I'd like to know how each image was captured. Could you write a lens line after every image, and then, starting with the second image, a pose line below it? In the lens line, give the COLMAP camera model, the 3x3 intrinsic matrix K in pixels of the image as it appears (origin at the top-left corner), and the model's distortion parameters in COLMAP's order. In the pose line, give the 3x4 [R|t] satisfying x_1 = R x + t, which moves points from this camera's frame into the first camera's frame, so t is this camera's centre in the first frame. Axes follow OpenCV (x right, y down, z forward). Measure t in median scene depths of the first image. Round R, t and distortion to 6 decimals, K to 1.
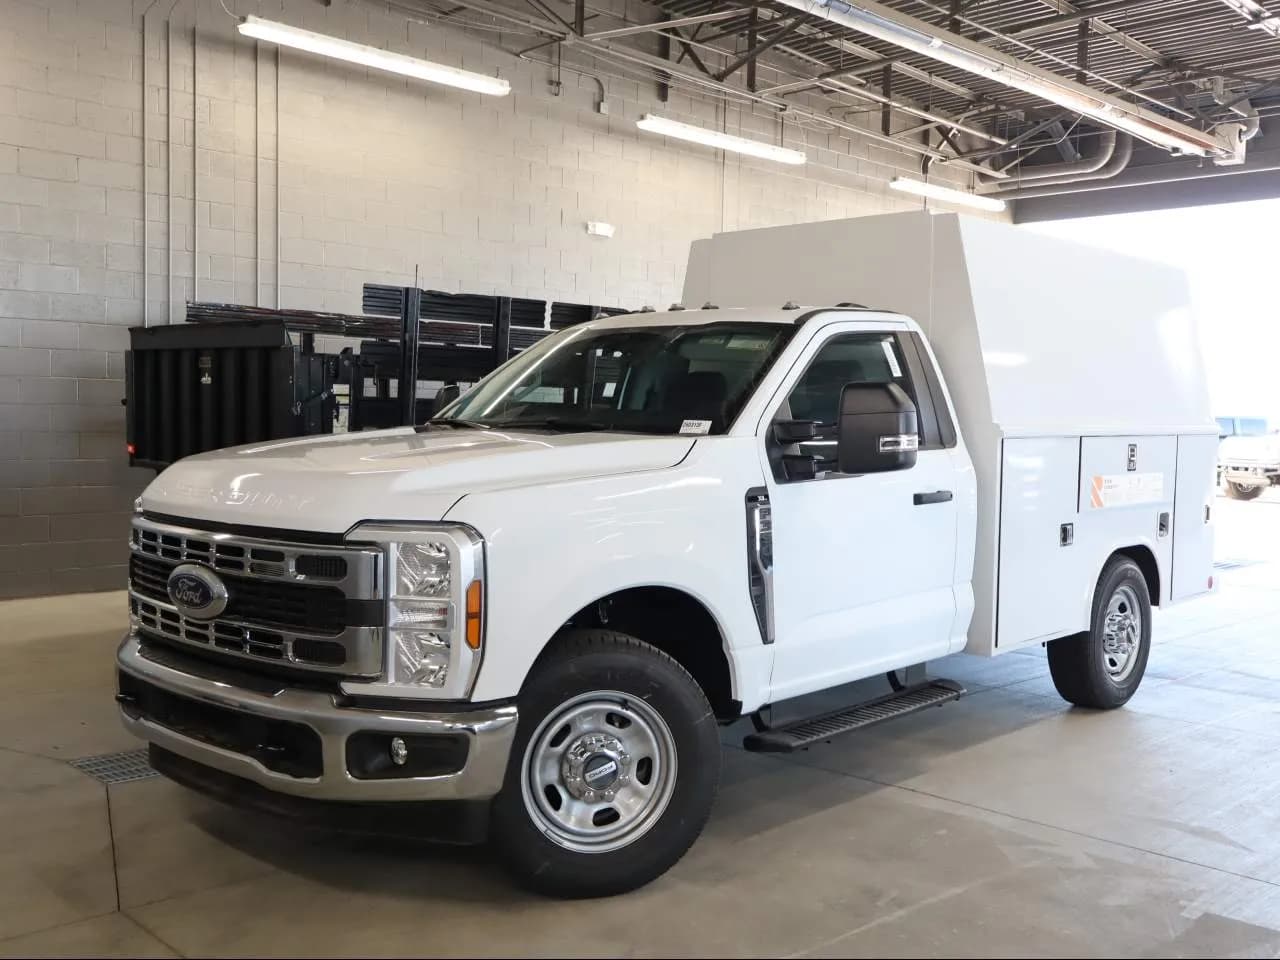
lens RADIAL K [[1274.6, 0, 645.4], [0, 1274.6, 476.2], [0, 0, 1]] dist [0.062697, 0.000000]
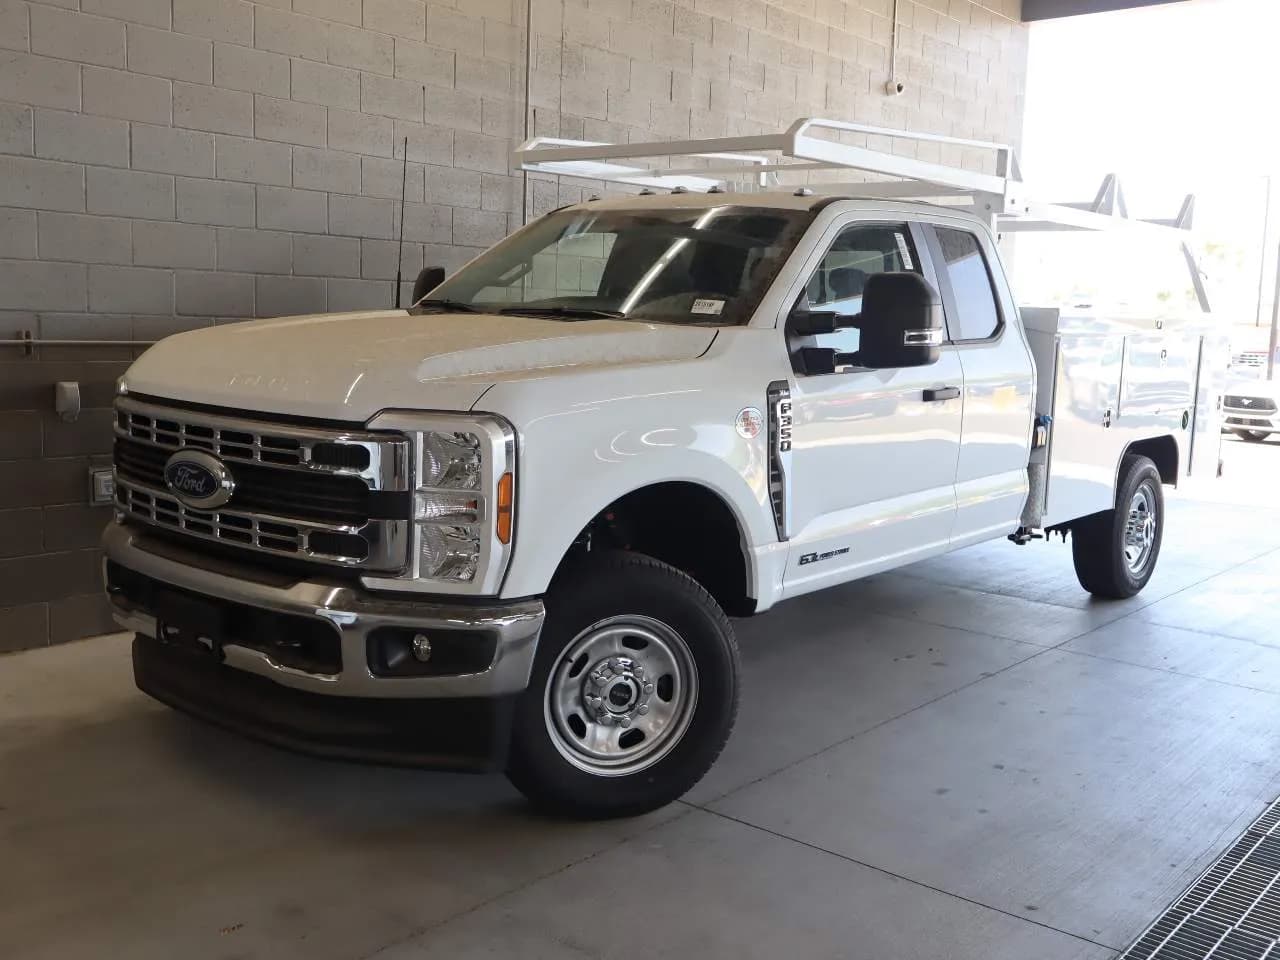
lens RADIAL K [[1274.6, 0, 642.7], [0, 1274.6, 474.1], [0, 0, 1]] dist [0.062697, 0.000000]
pose [[0.998245, 0.013755, 0.057593, -0.076215], [-0.018420, 0.996522, 0.081271, 0.002843], [-0.056275, -0.082189, 0.995027, 0.040454]]
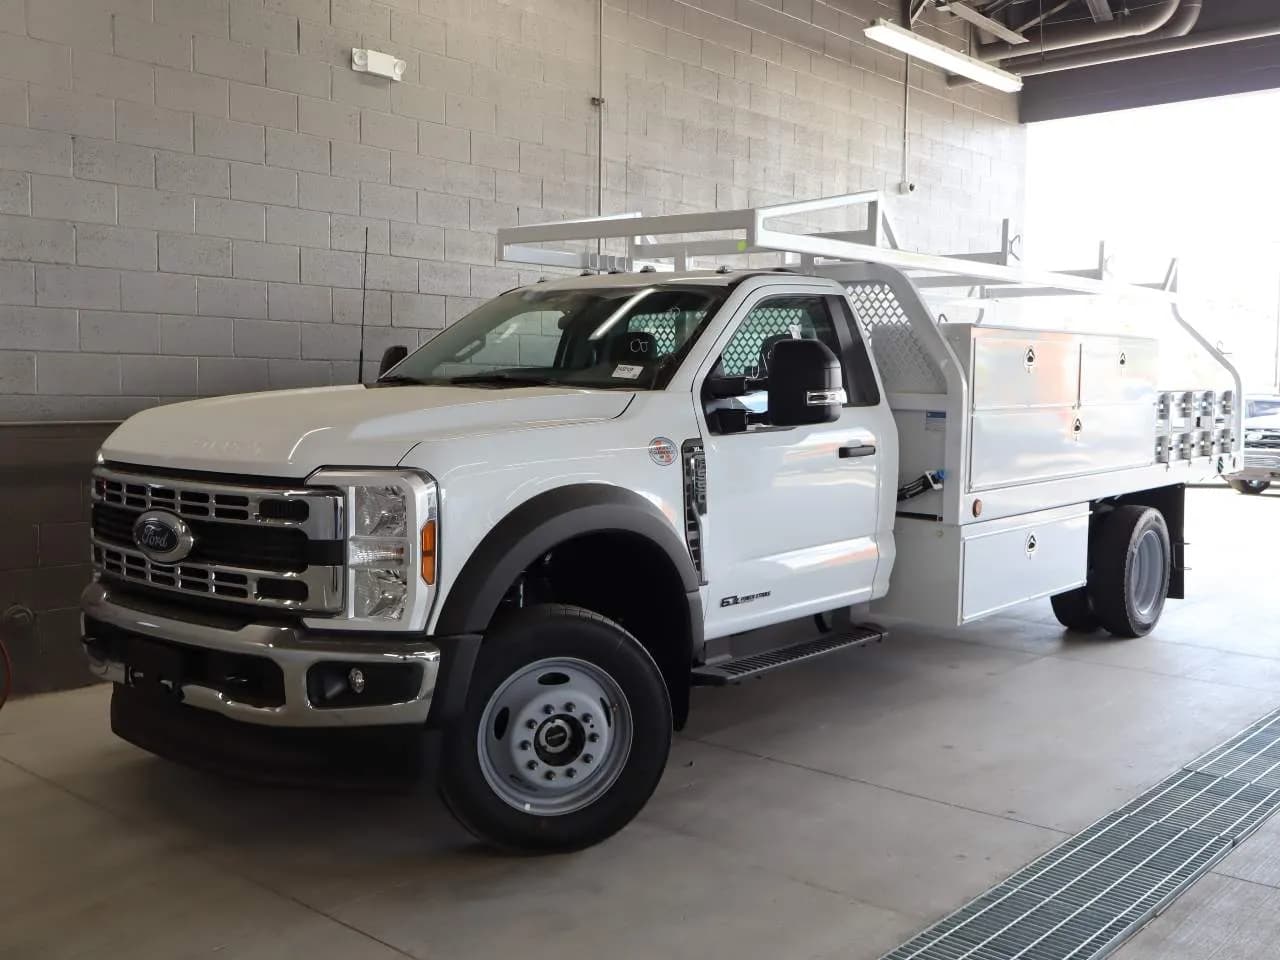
lens RADIAL K [[1274.6, 0, 642.4], [0, 1274.6, 471.4], [0, 0, 1]] dist [0.062697, 0.000000]
pose [[0.999044, -0.004131, 0.043521, -0.000935], [0.003389, 0.999848, 0.017101, 0.019300], [-0.043585, -0.016937, 0.998906, -0.070038]]
